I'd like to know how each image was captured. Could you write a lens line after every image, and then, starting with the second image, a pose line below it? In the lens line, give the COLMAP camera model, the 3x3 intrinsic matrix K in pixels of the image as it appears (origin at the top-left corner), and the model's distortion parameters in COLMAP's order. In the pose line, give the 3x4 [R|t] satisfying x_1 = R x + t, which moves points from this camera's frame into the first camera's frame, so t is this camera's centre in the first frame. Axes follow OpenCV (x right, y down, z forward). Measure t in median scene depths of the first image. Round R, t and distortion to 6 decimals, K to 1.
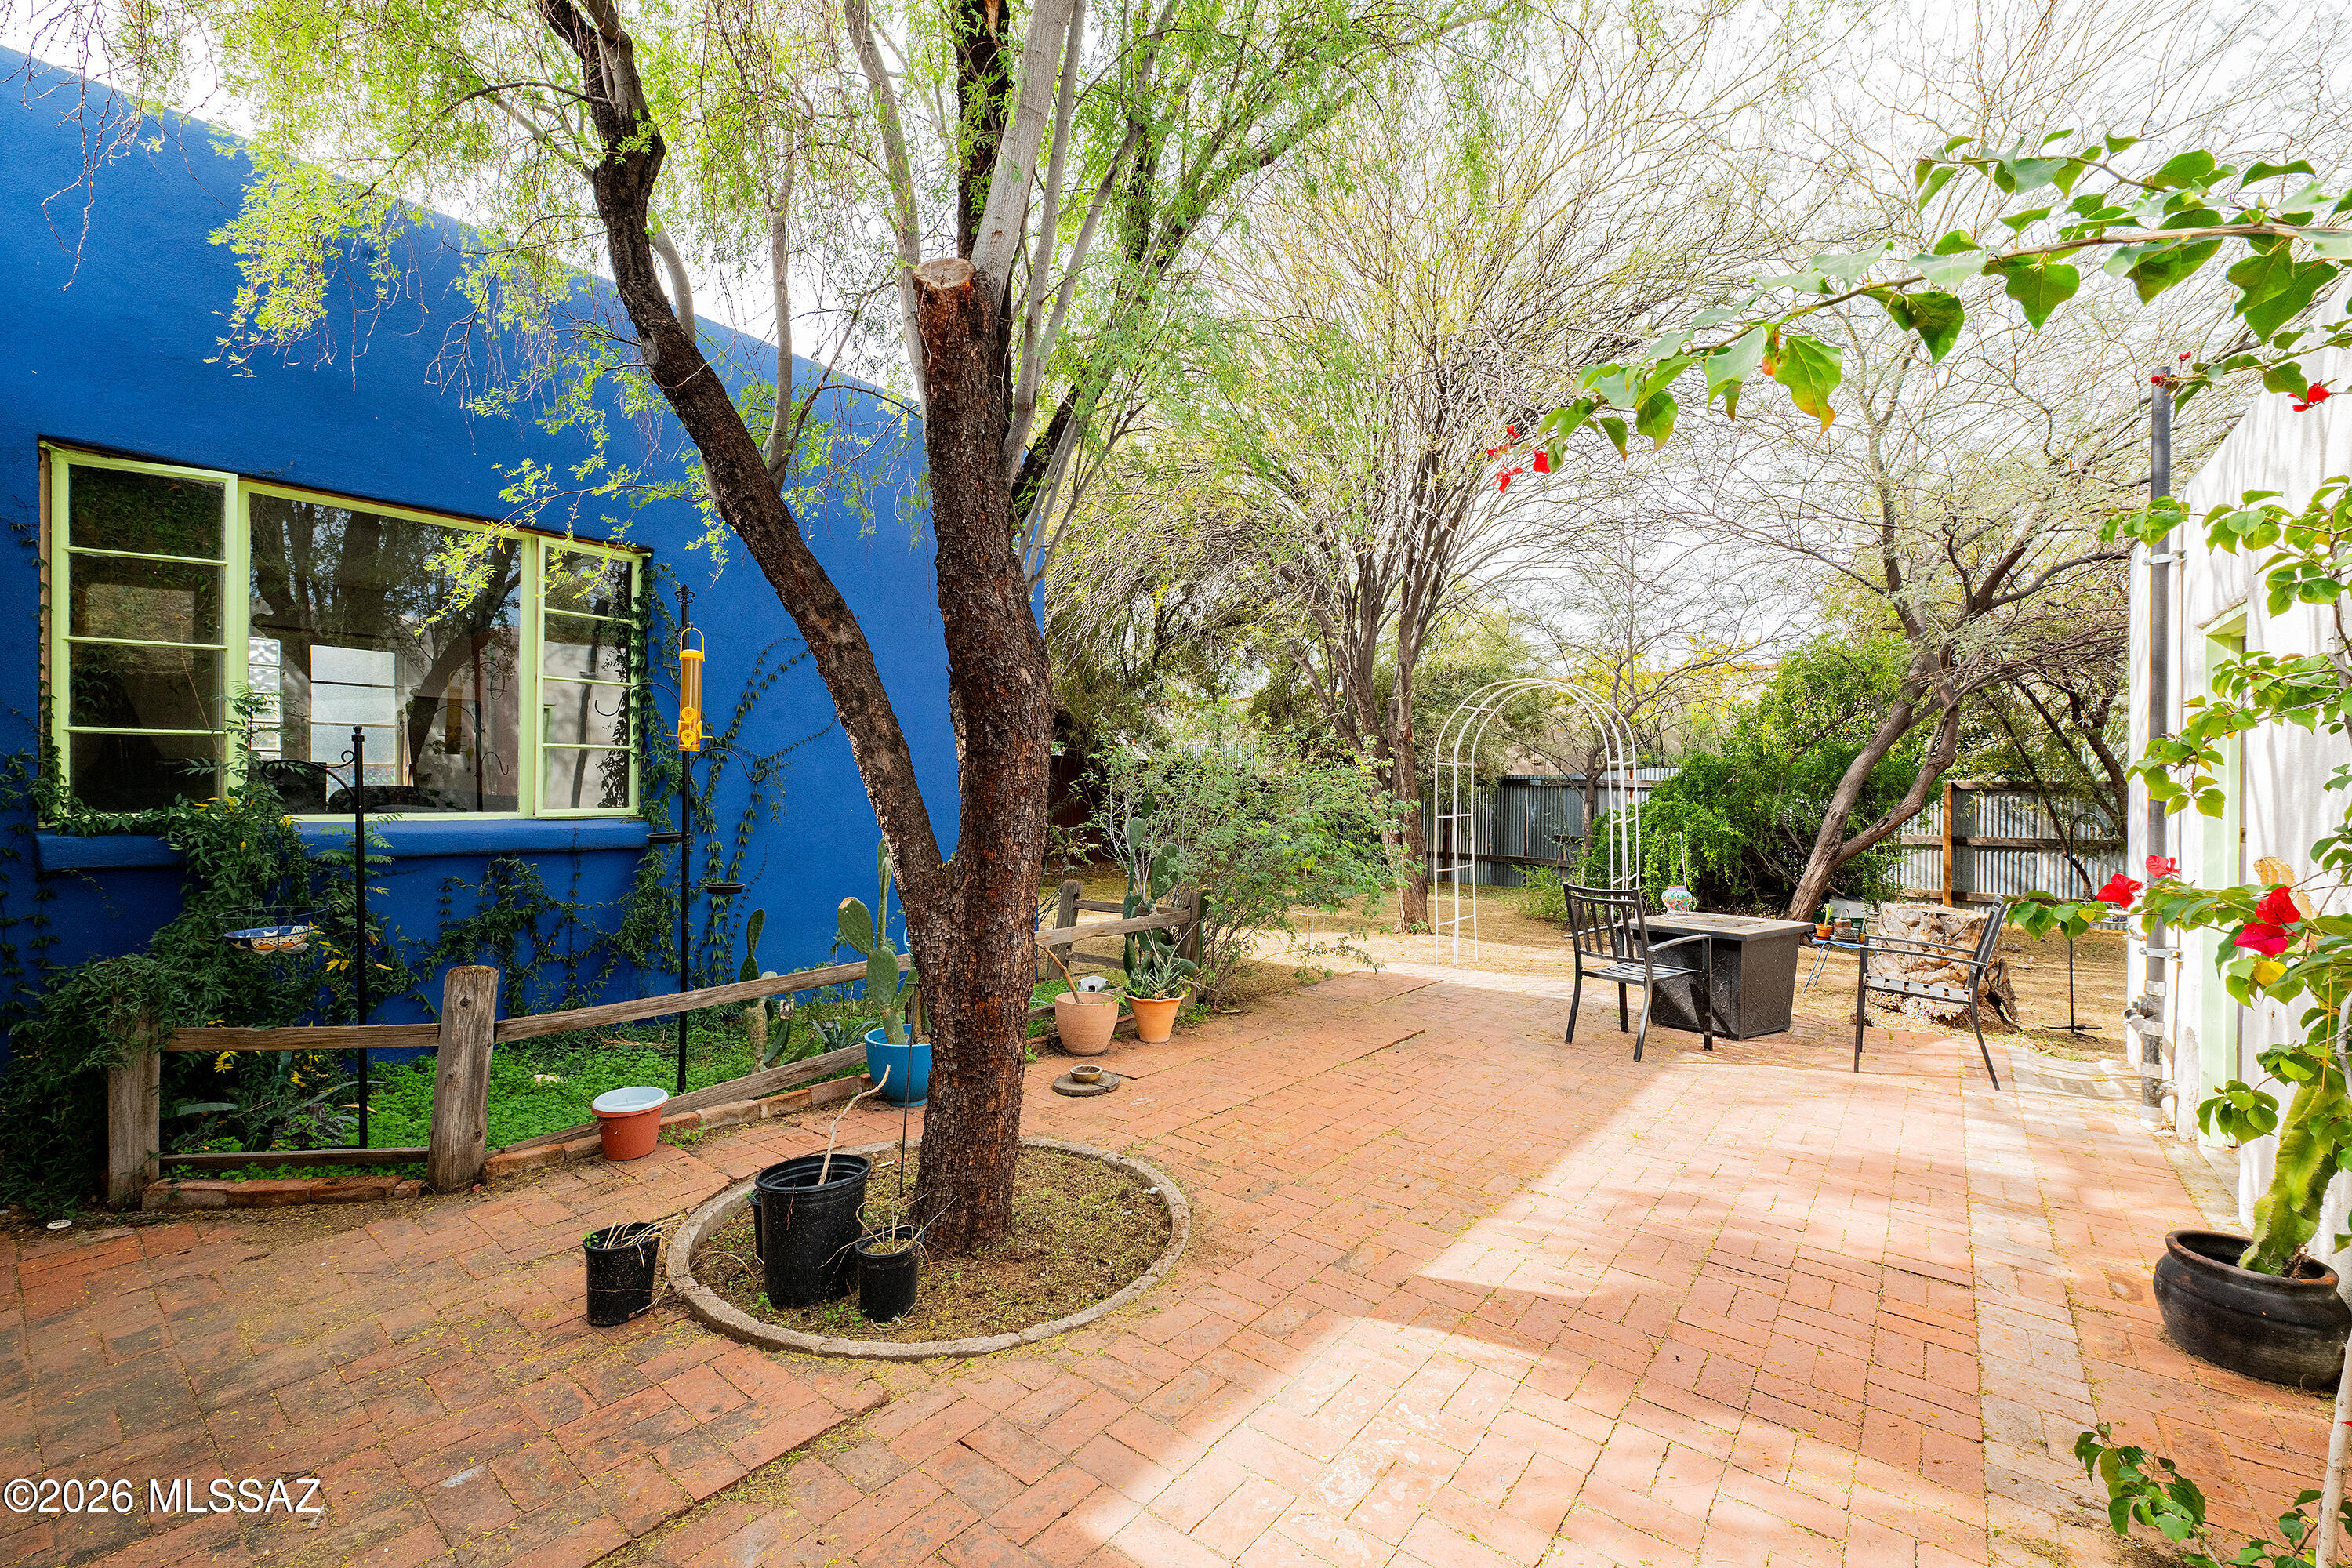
lens RADIAL K [[937.4, 0, 1176.0], [0, 937.4, 784.0], [0, 0, 1]] dist [-0.000691, -0.000326]
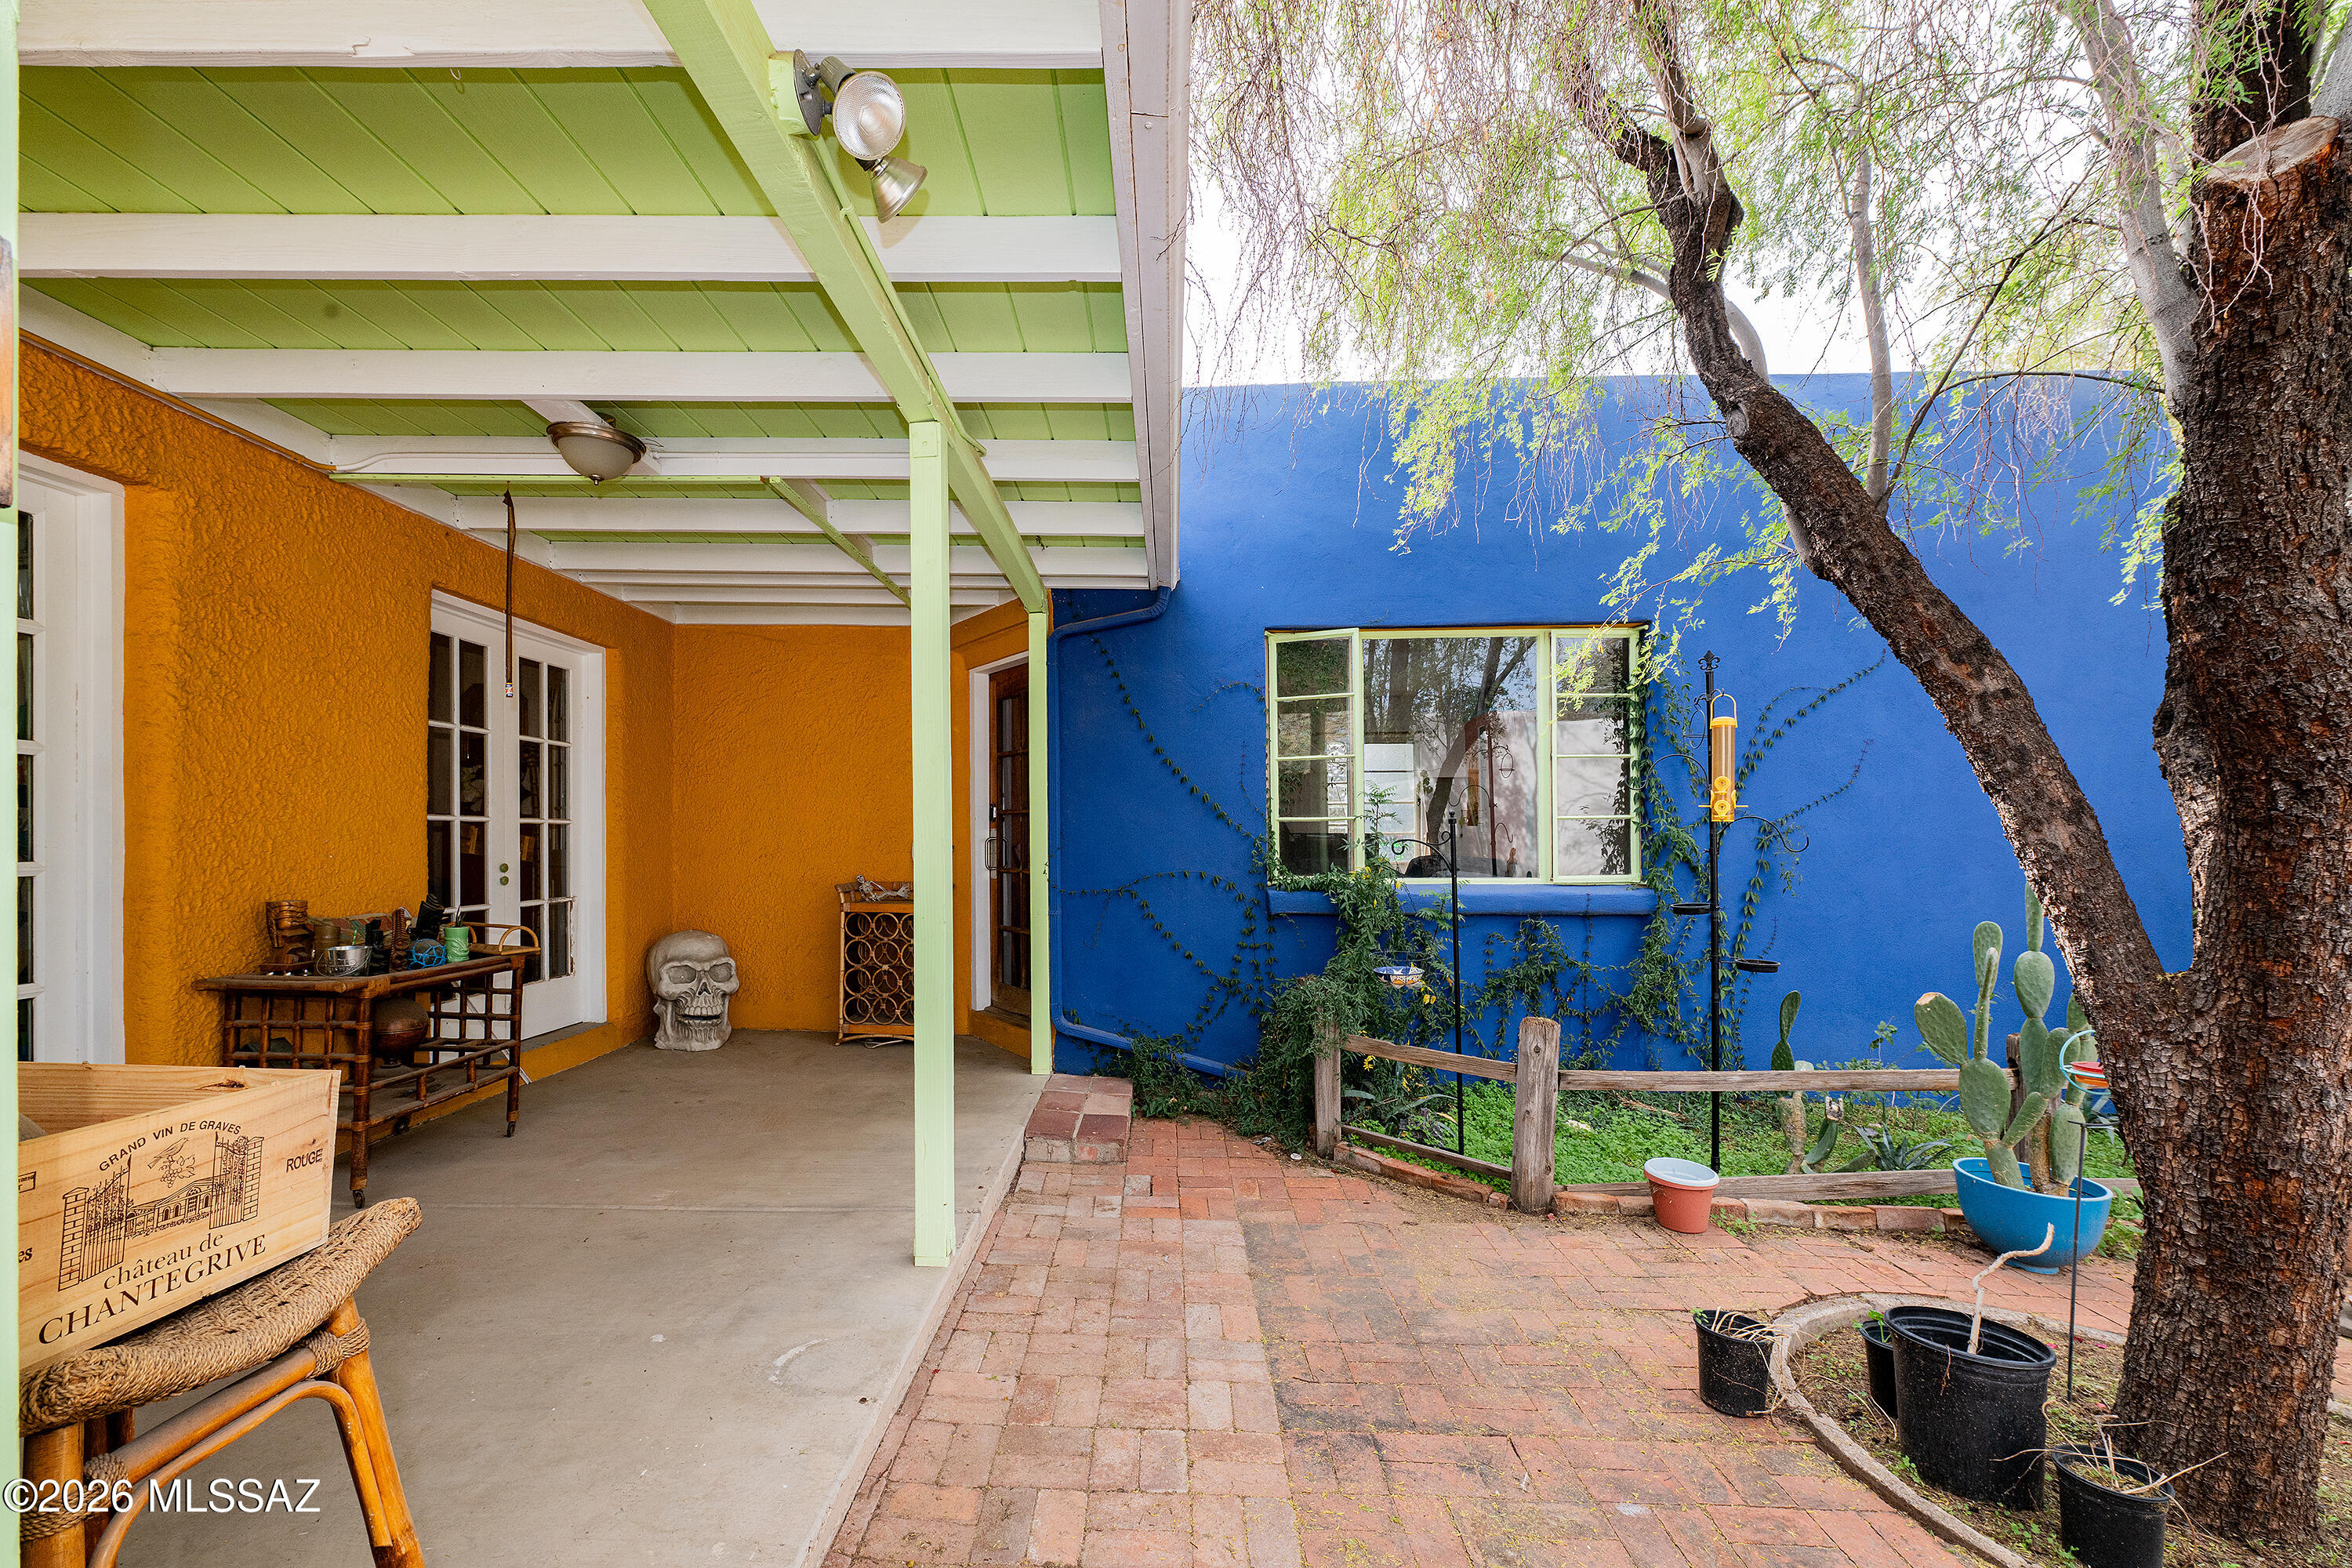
lens RADIAL K [[940.0, 0, 1171.0], [0, 940.0, 828.4], [0, 0, 1]] dist [-0.000614, -0.000223]
pose [[0.599377, -0.023556, -0.800120, -0.103466], [0.011483, 0.999717, -0.020830, -0.017740], [0.800384, 0.003297, 0.599478, -0.045564]]
